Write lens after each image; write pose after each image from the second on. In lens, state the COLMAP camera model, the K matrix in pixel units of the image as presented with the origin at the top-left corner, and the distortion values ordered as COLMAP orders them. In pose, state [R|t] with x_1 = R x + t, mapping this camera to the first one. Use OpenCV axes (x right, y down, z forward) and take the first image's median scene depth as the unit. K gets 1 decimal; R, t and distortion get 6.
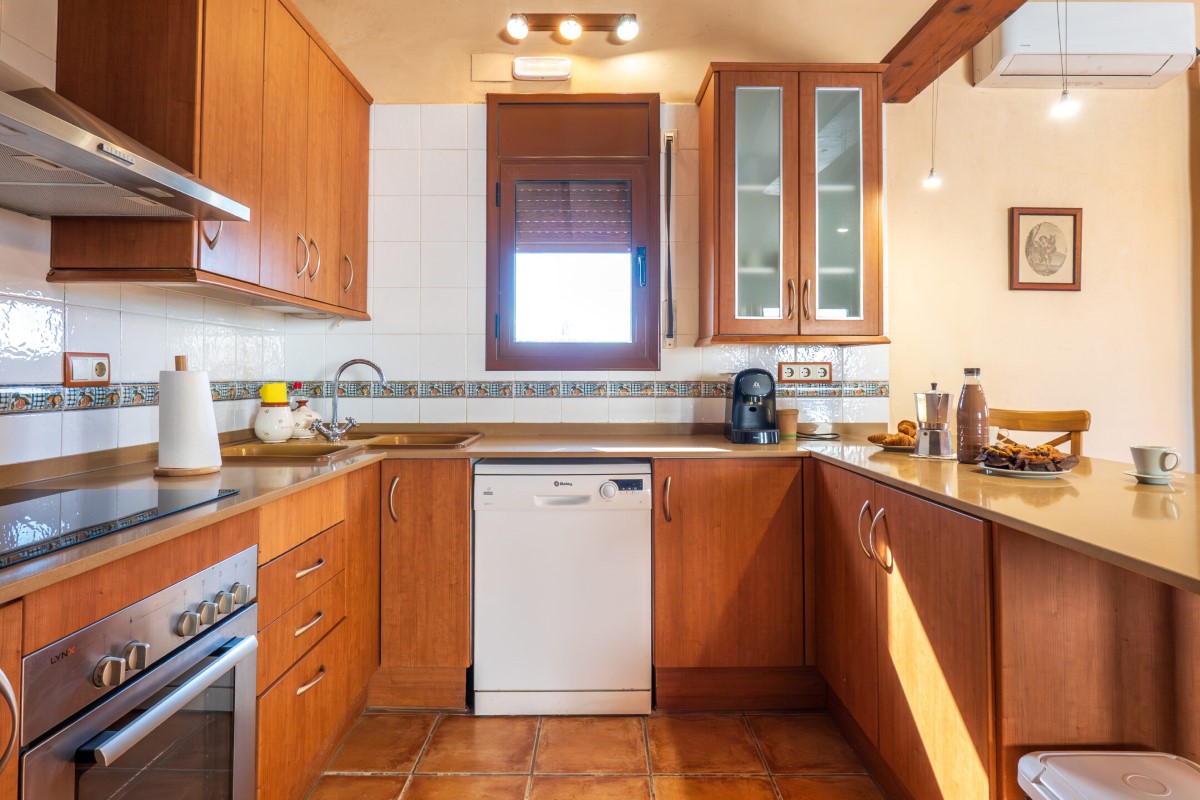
lens RADIAL K [[669.3, 0, 599.5], [0, 669.3, 358.0], [0, 0, 1]] dist [-0.002157, -0.000556]
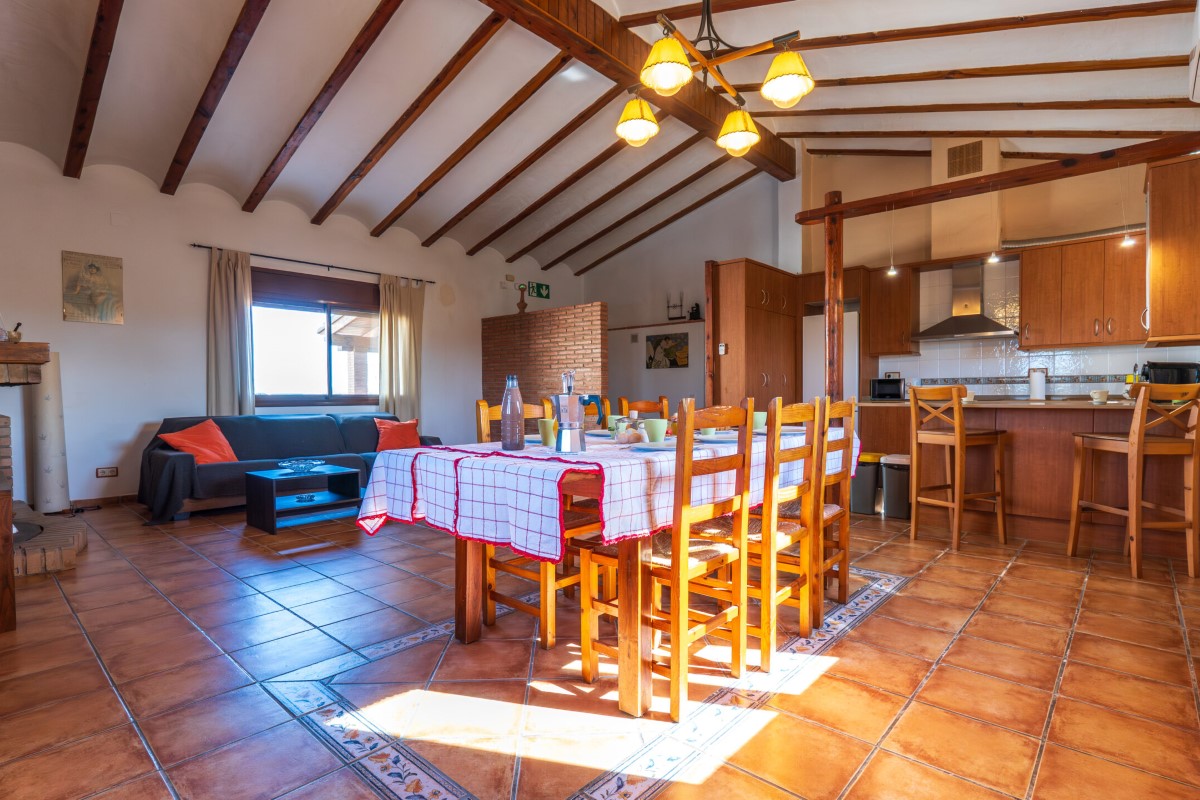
lens RADIAL K [[586.6, 0, 602.2], [0, 586.6, 397.7], [0, 0, 1]] dist [-0.000497, -0.000130]
pose [[-0.668613, 0.010904, -0.743531, 2.472728], [0.027008, 0.999589, -0.009628, 0.089511], [0.743120, -0.026519, -0.668633, 1.022172]]
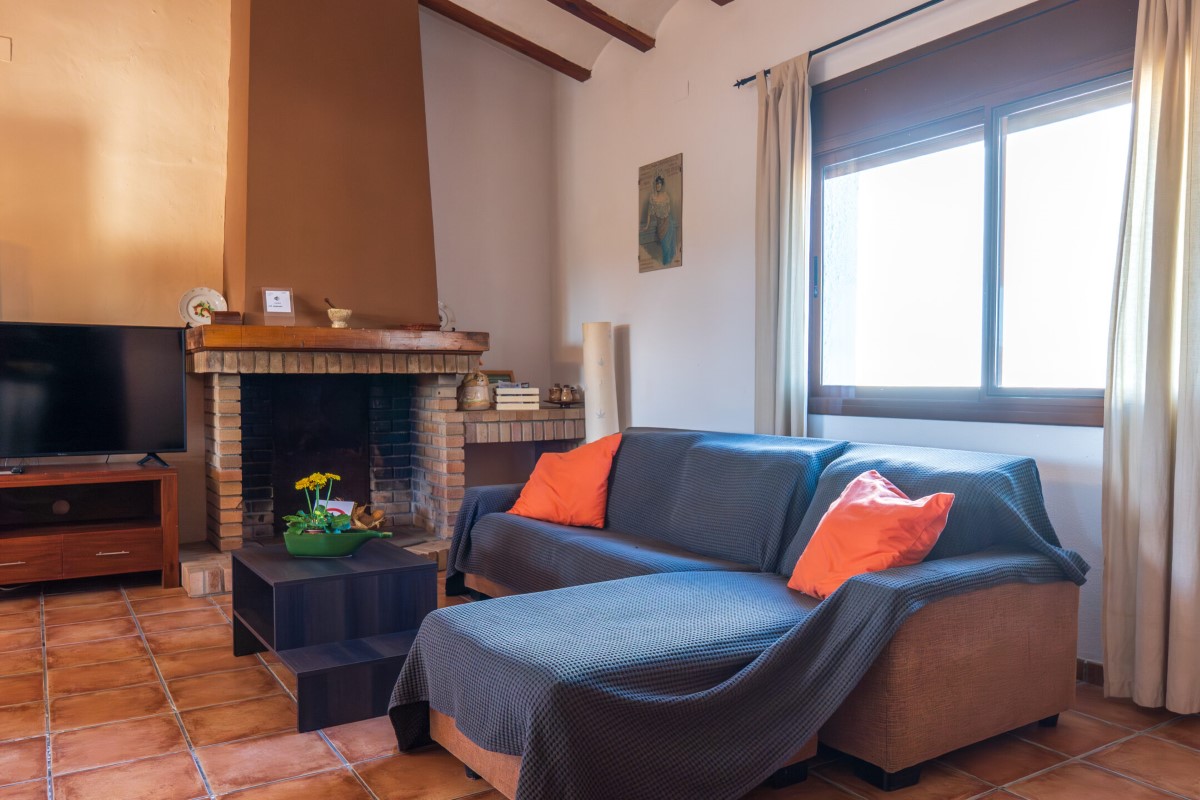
lens RADIAL K [[905.9, 0, 599.8], [0, 905.9, 423.8], [0, 0, 1]] dist [-0.004637, -0.000743]
pose [[-0.530509, -0.039921, 0.846739, 0.327371], [-0.023476, 0.999199, 0.032400, 0.035189], [-0.847354, -0.002689, -0.531021, -0.611336]]
